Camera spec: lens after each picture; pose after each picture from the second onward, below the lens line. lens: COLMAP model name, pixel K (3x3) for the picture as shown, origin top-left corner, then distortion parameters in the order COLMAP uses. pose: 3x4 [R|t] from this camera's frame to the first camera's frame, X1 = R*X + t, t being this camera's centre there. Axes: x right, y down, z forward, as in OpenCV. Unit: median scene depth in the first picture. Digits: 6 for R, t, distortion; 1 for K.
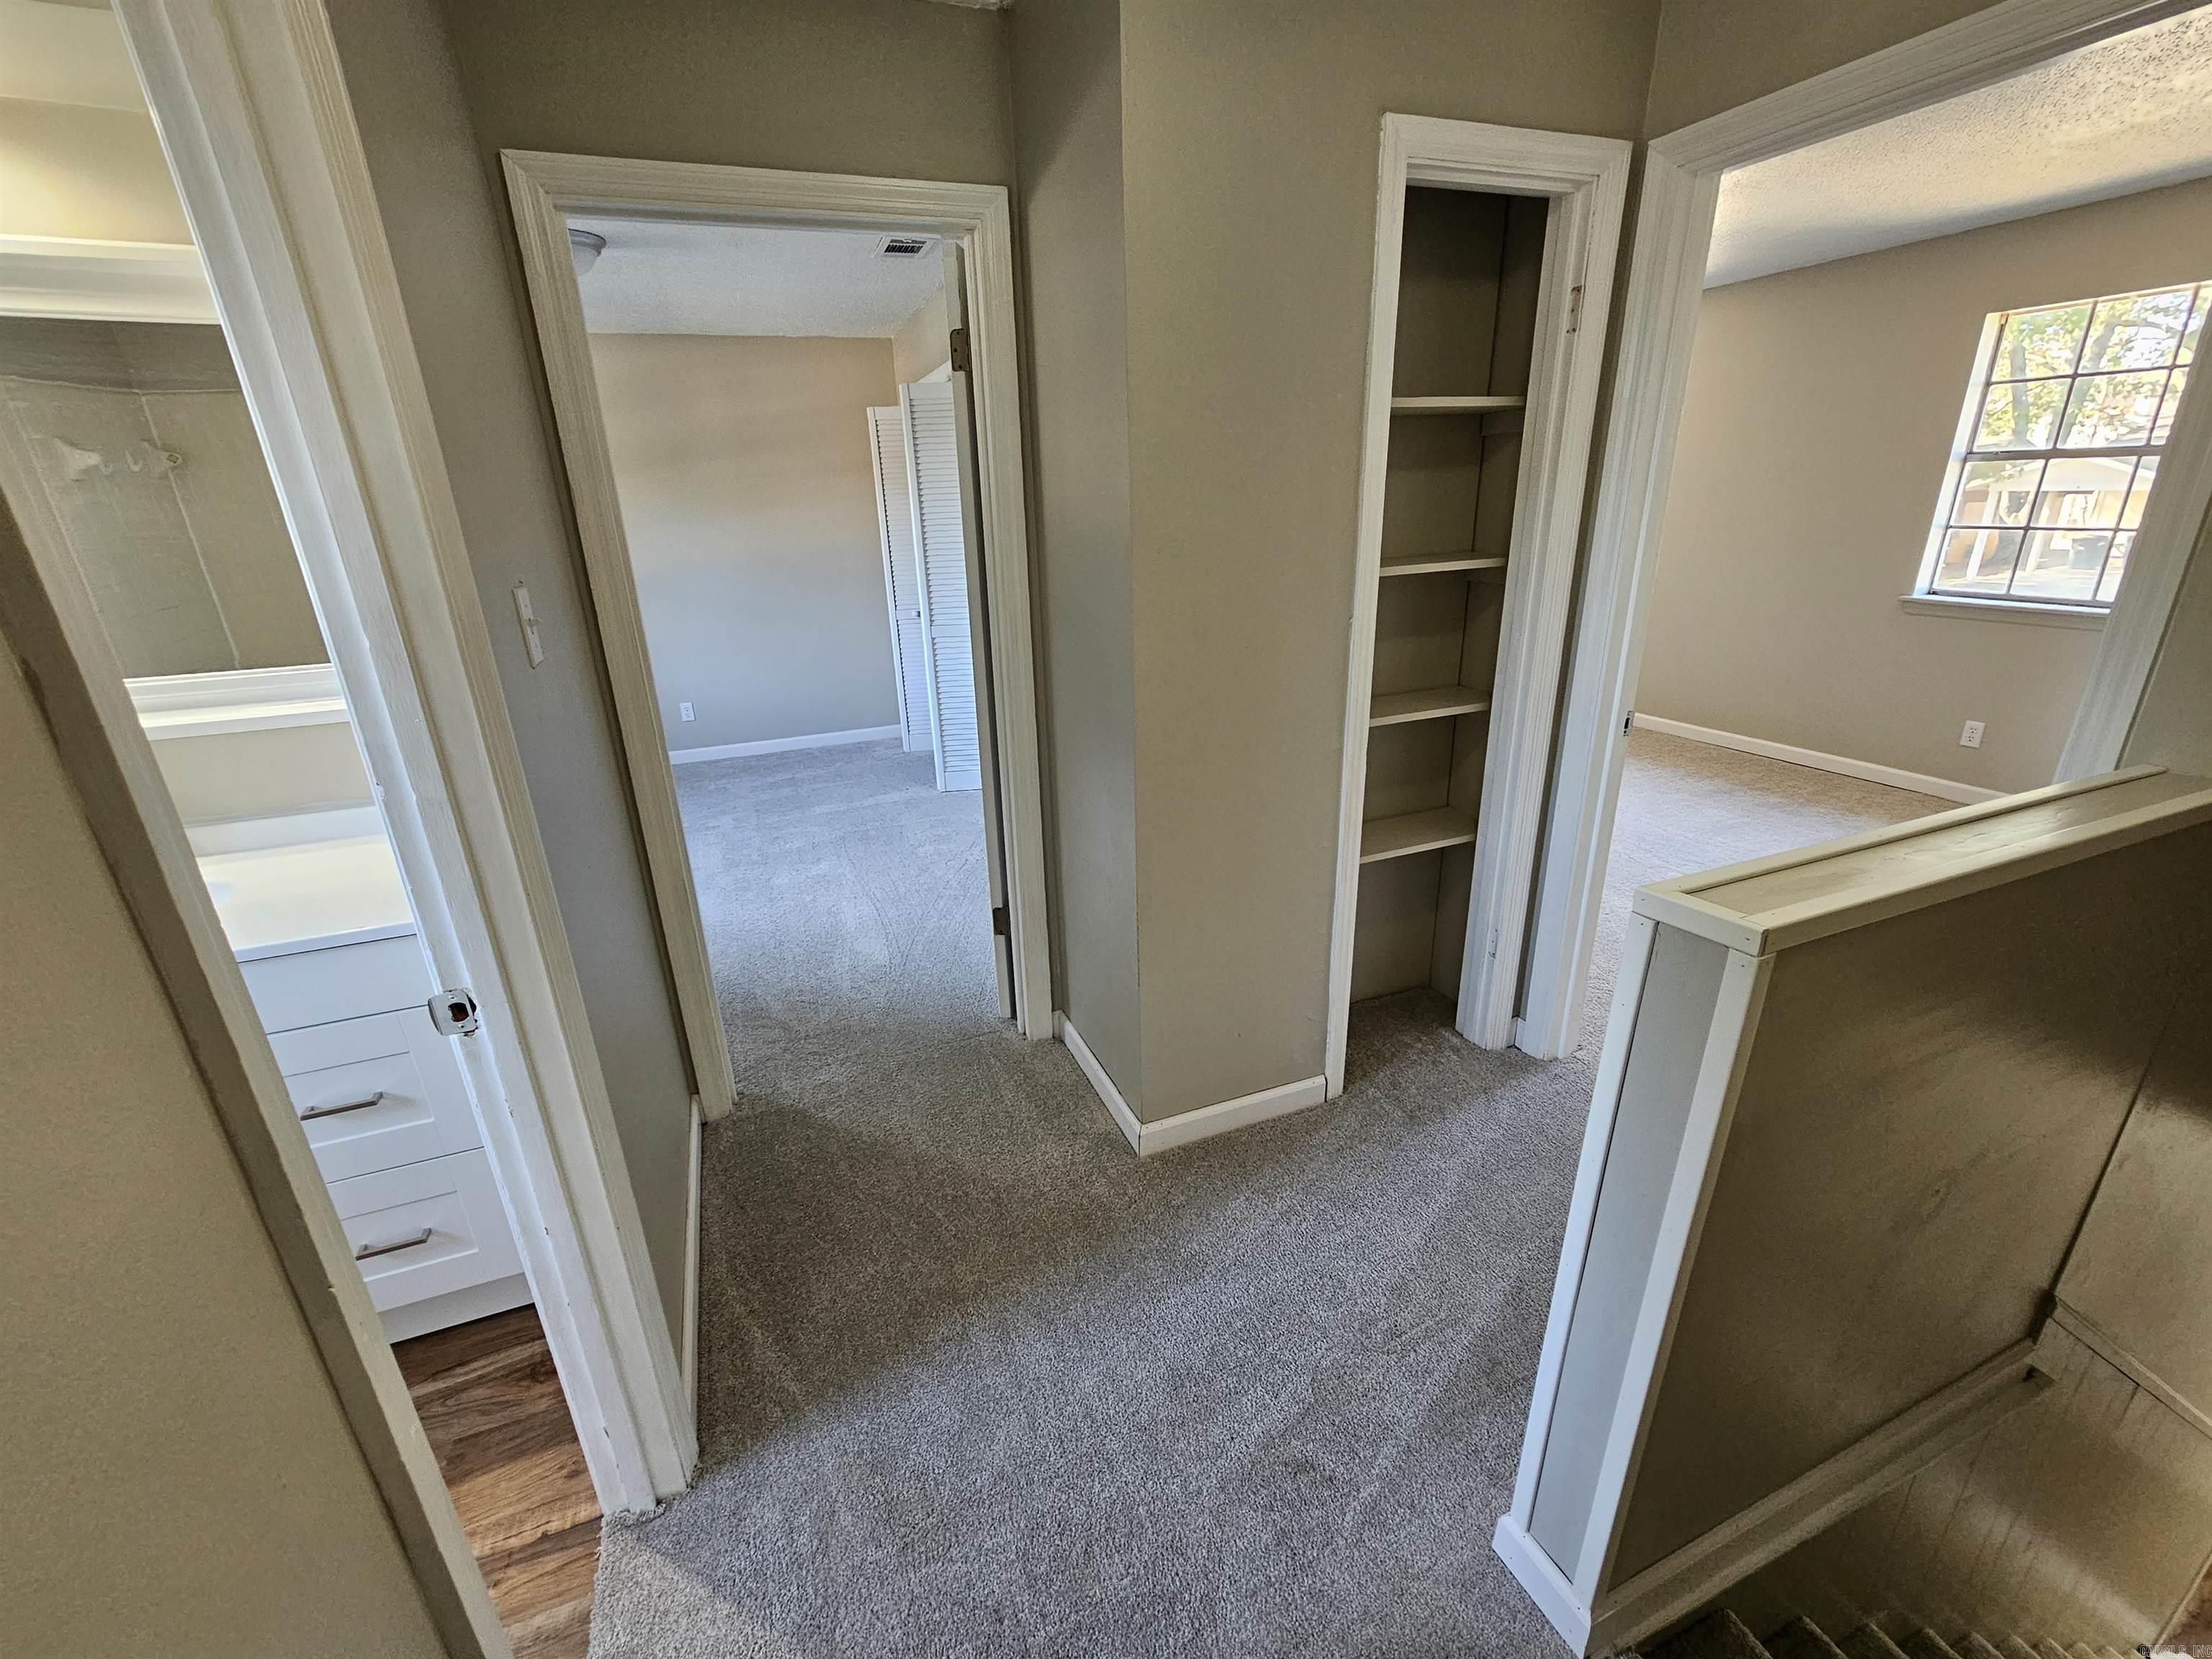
lens RADIAL K [[903.5, 0, 1106.0], [0, 903.5, 829.5], [0, 0, 1]] dist [-0.000834, -0.000130]
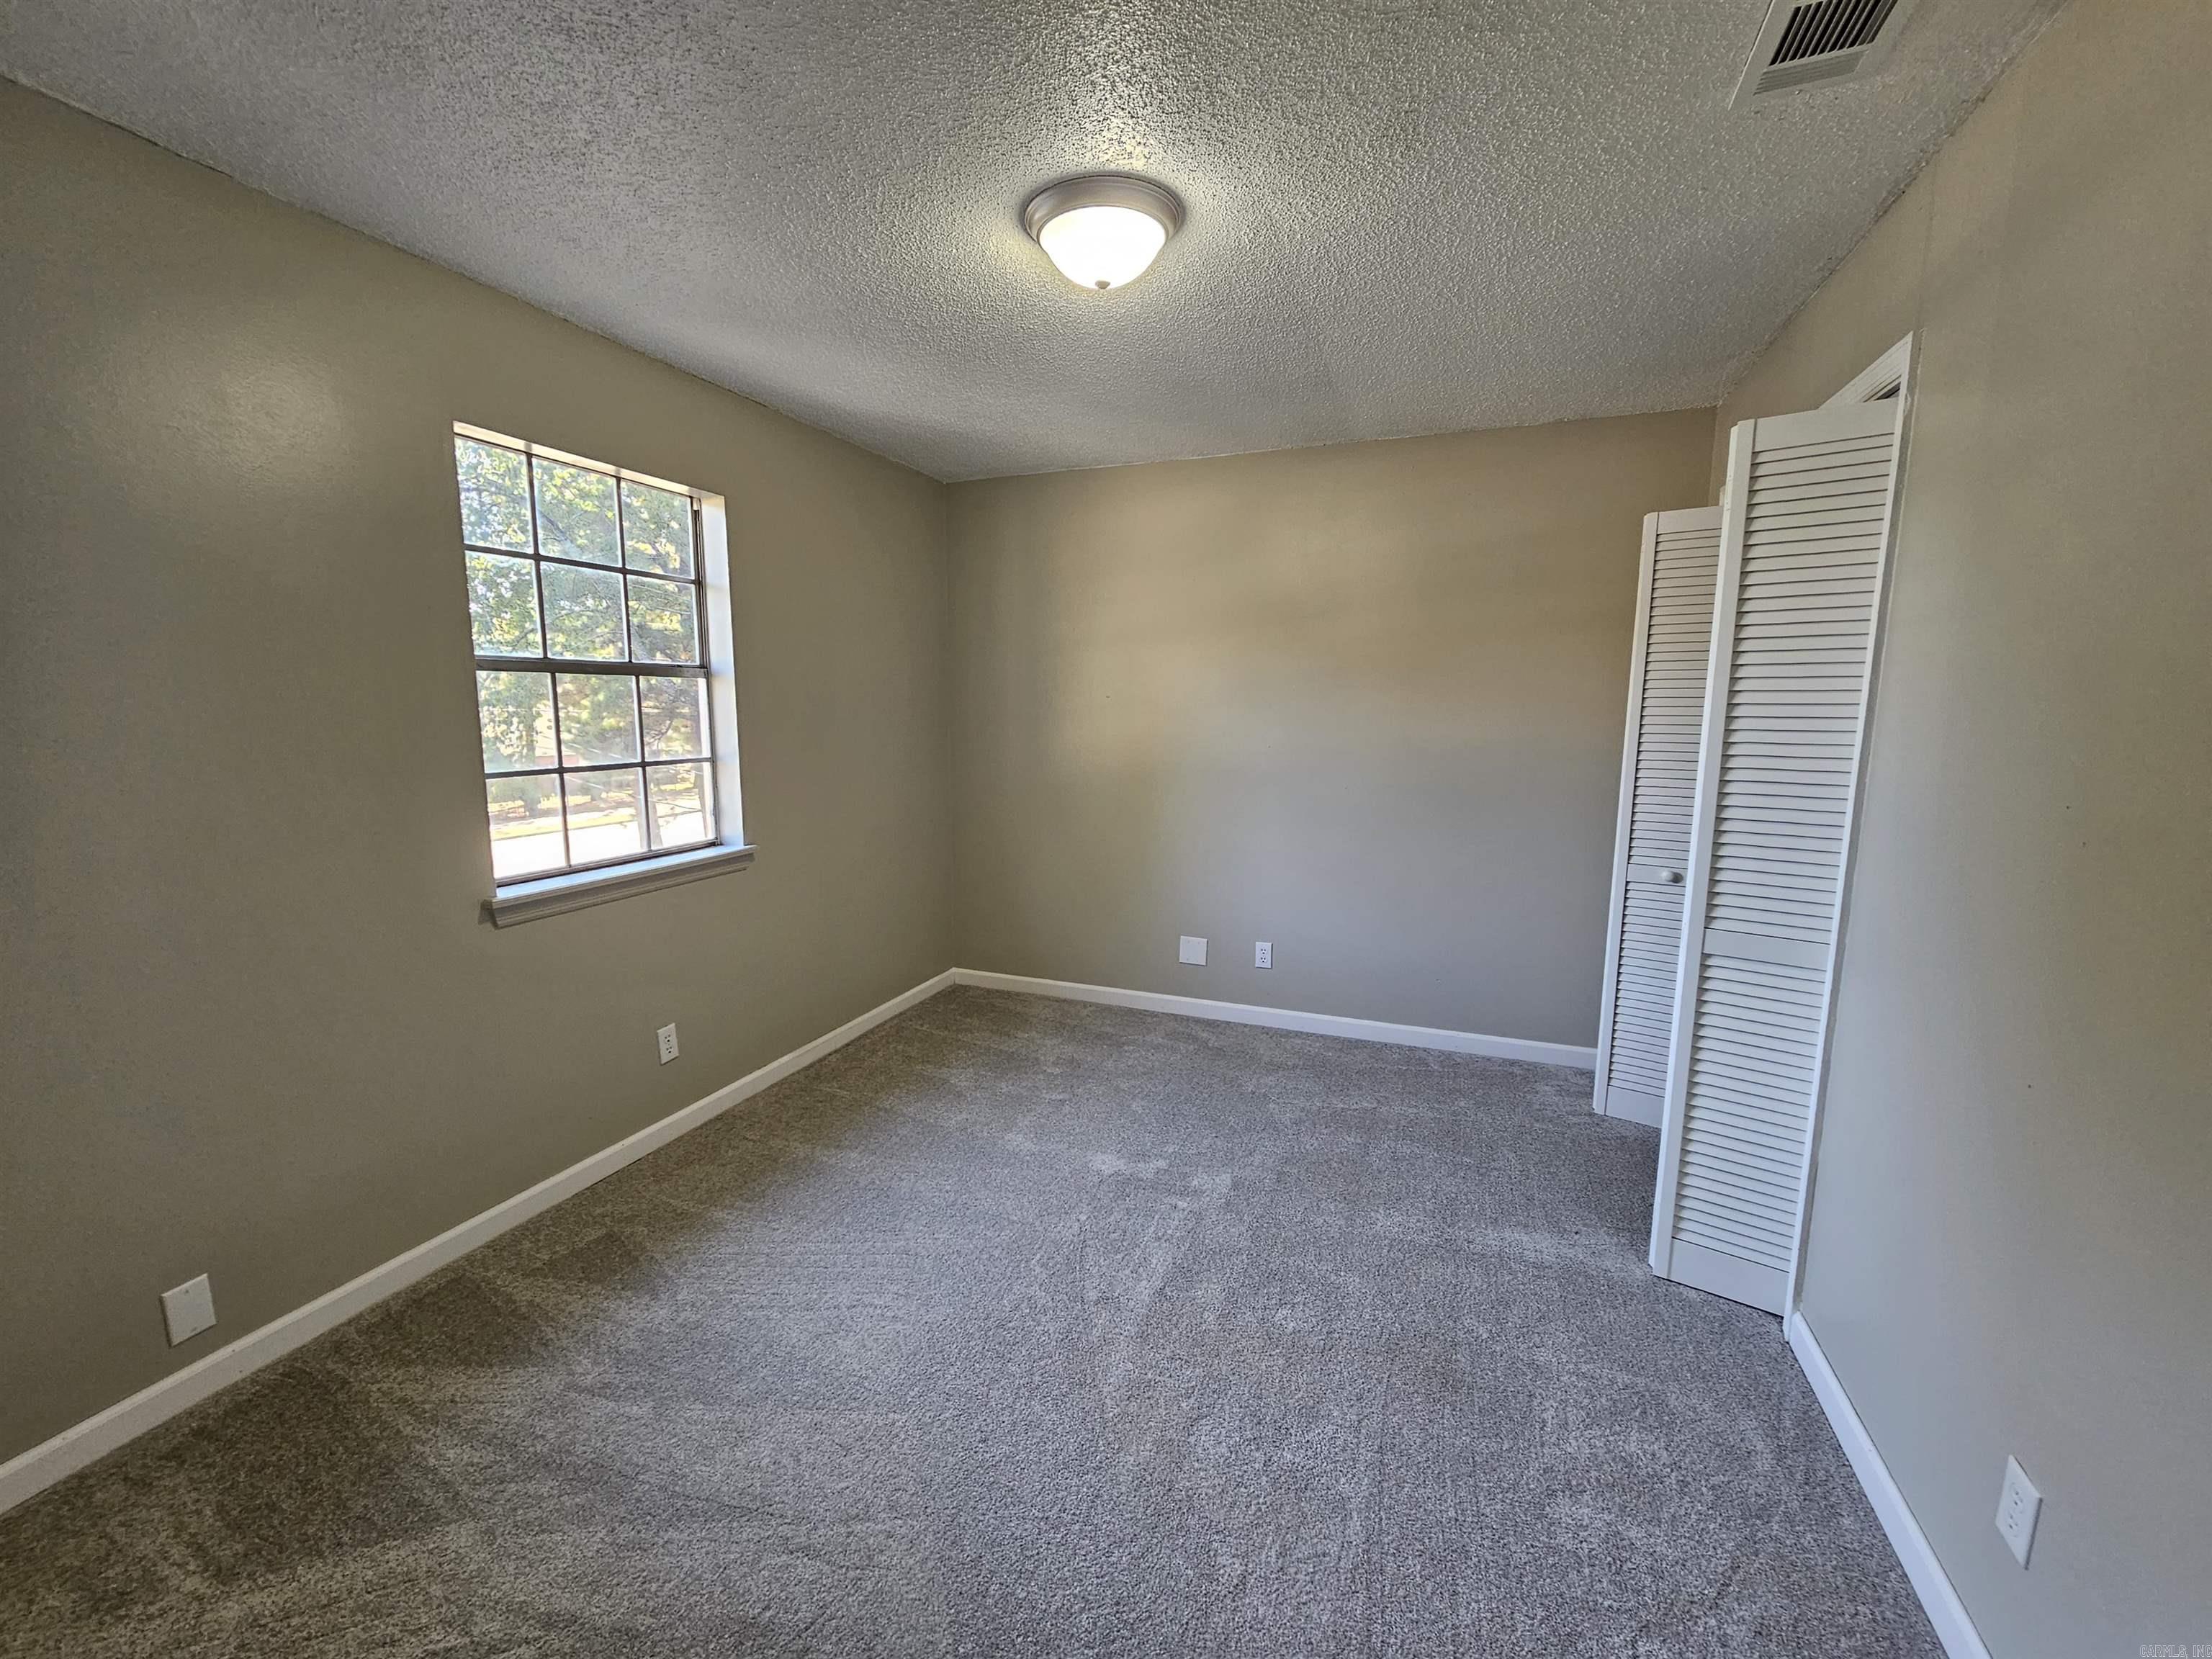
lens RADIAL K [[903.5, 0, 1106.0], [0, 903.5, 829.5], [0, 0, 1]] dist [-0.000834, -0.000130]
pose [[0.725260, 0.128818, -0.676316, -0.103978], [-0.262081, 0.960038, -0.098189, -0.135660], [0.636640, 0.248462, 0.730038, 0.433893]]
